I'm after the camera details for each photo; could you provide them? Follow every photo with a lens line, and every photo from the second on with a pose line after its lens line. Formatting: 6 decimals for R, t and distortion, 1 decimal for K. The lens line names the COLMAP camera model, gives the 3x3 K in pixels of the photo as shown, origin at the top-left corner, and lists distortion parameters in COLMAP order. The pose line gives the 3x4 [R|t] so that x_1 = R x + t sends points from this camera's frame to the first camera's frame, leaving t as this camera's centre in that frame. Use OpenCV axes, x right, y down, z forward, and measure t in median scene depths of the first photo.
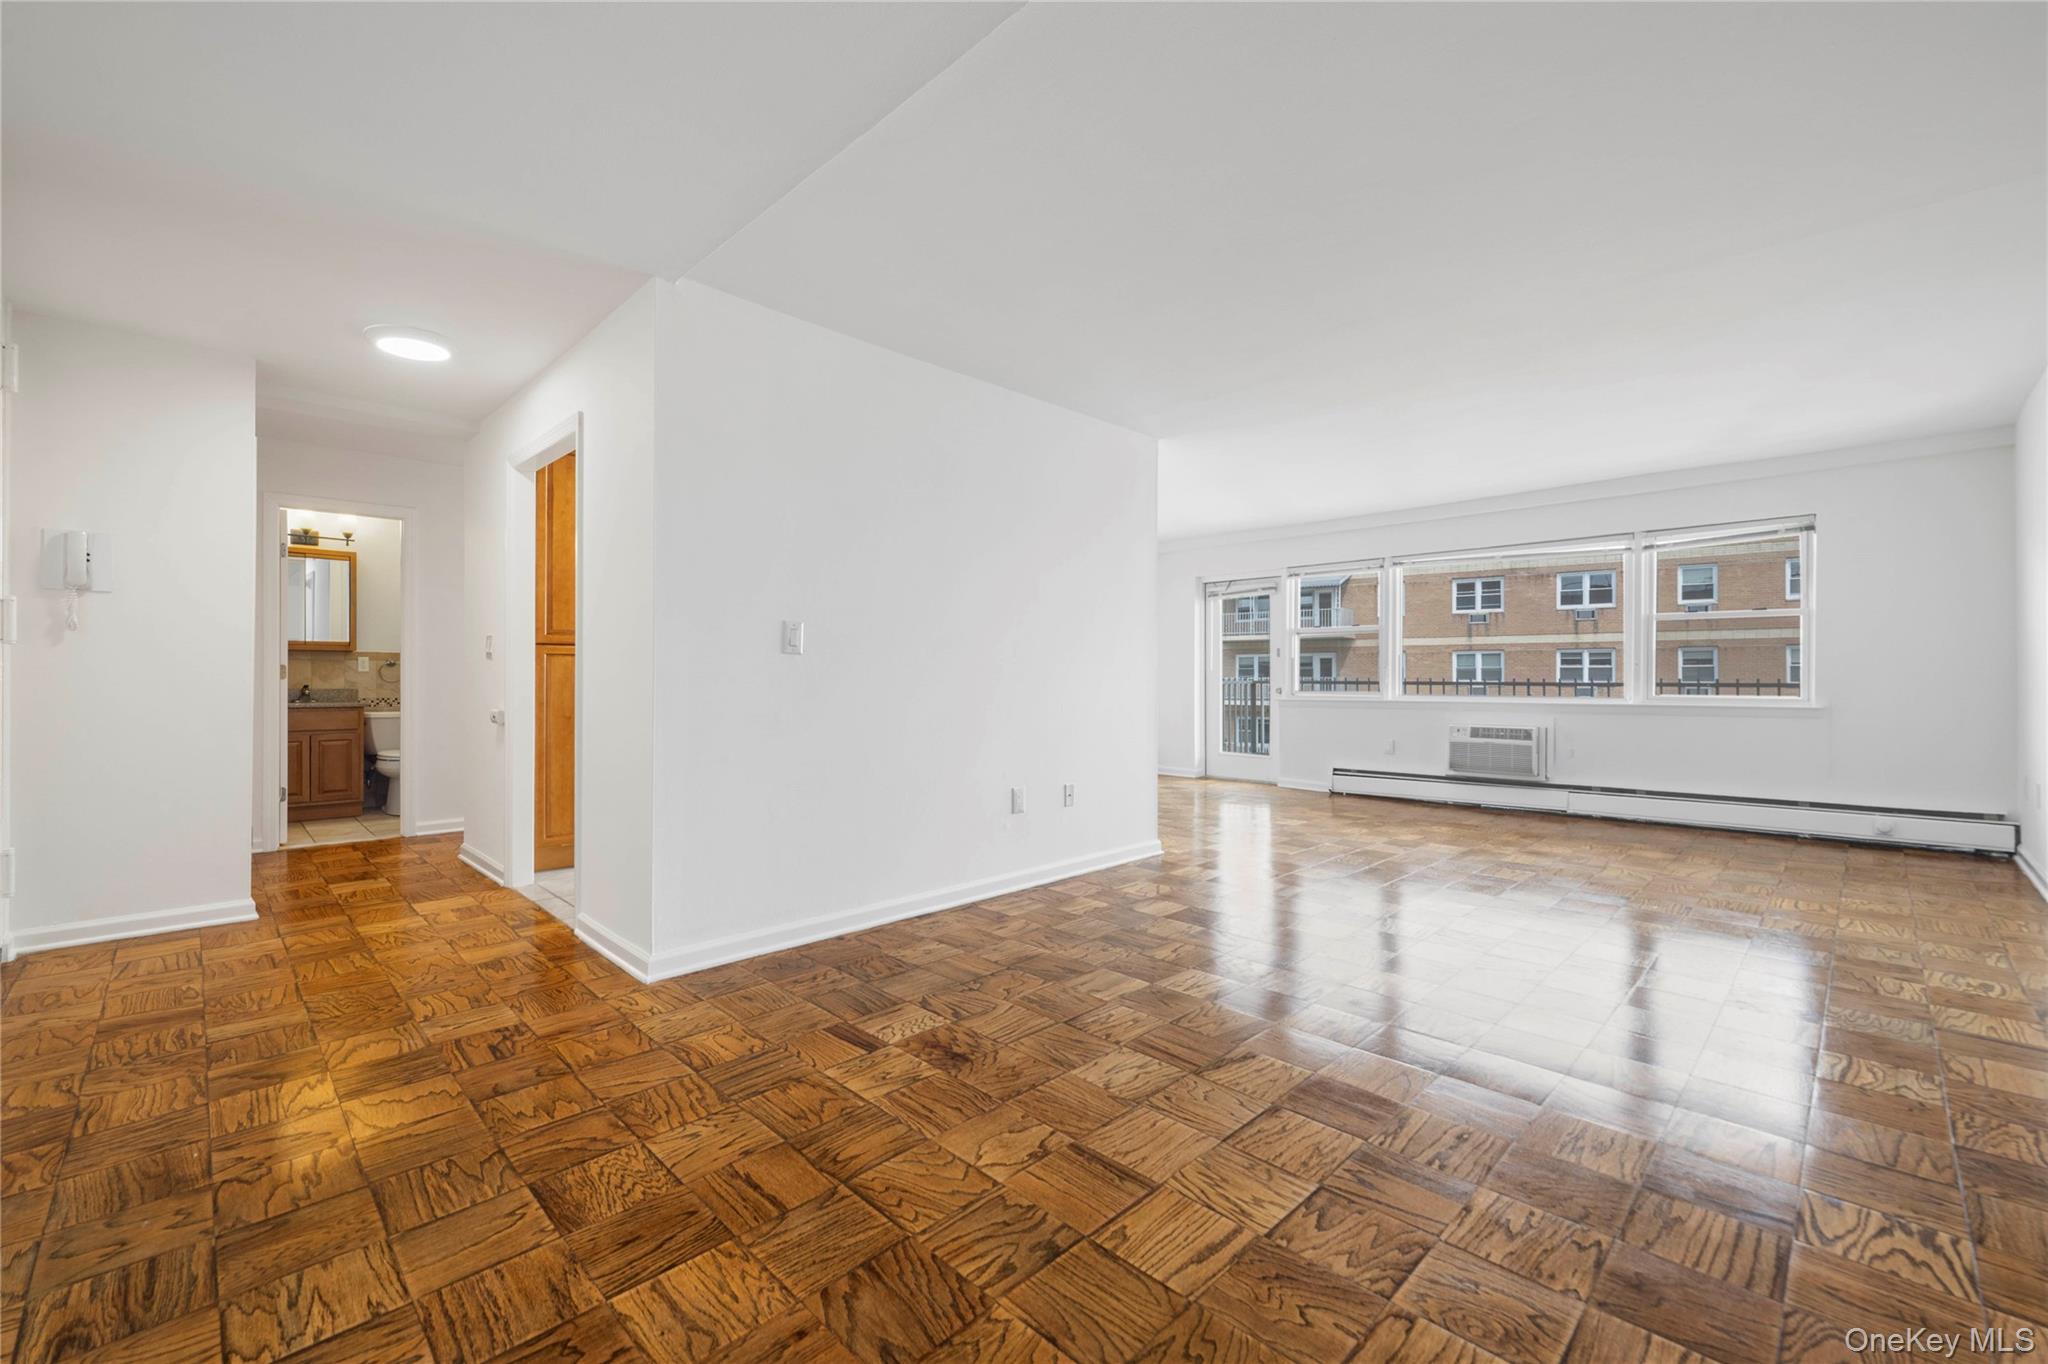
lens RADIAL K [[830.5, 0, 1016.4], [0, 830.5, 666.1], [0, 0, 1]] dist [0.001168, 0.000023]
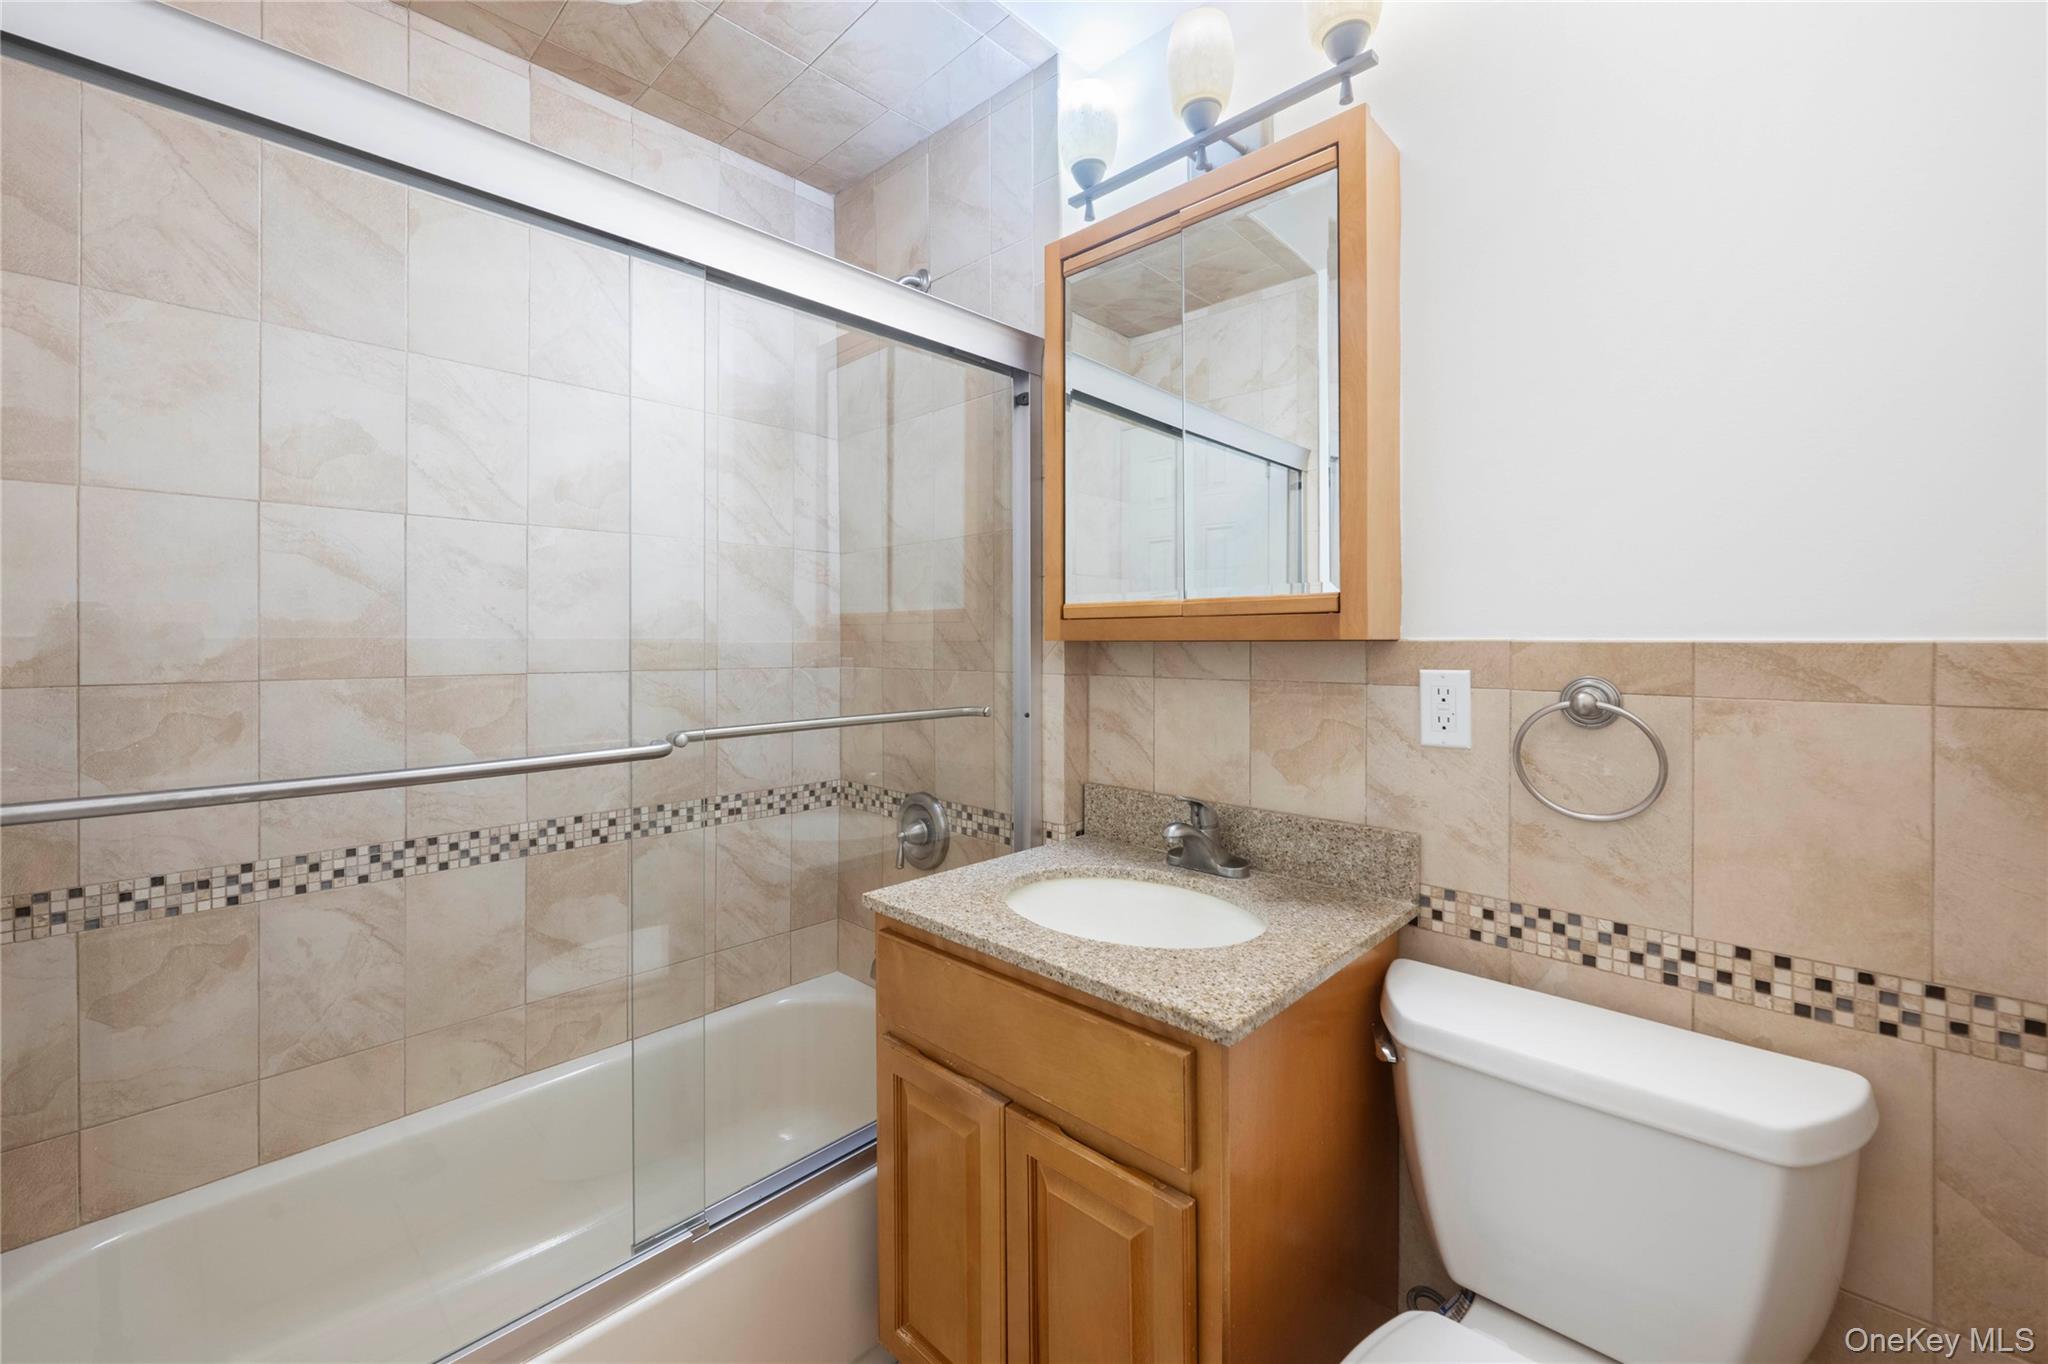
lens RADIAL K [[830.5, 0, 1016.4], [0, 830.5, 666.1], [0, 0, 1]] dist [0.001168, 0.000023]
pose [[0.021897, 0.012166, -0.999686, -0.602461], [0.004889, 0.999913, 0.012276, -0.014338], [0.999748, -0.005156, 0.021836, 0.902316]]
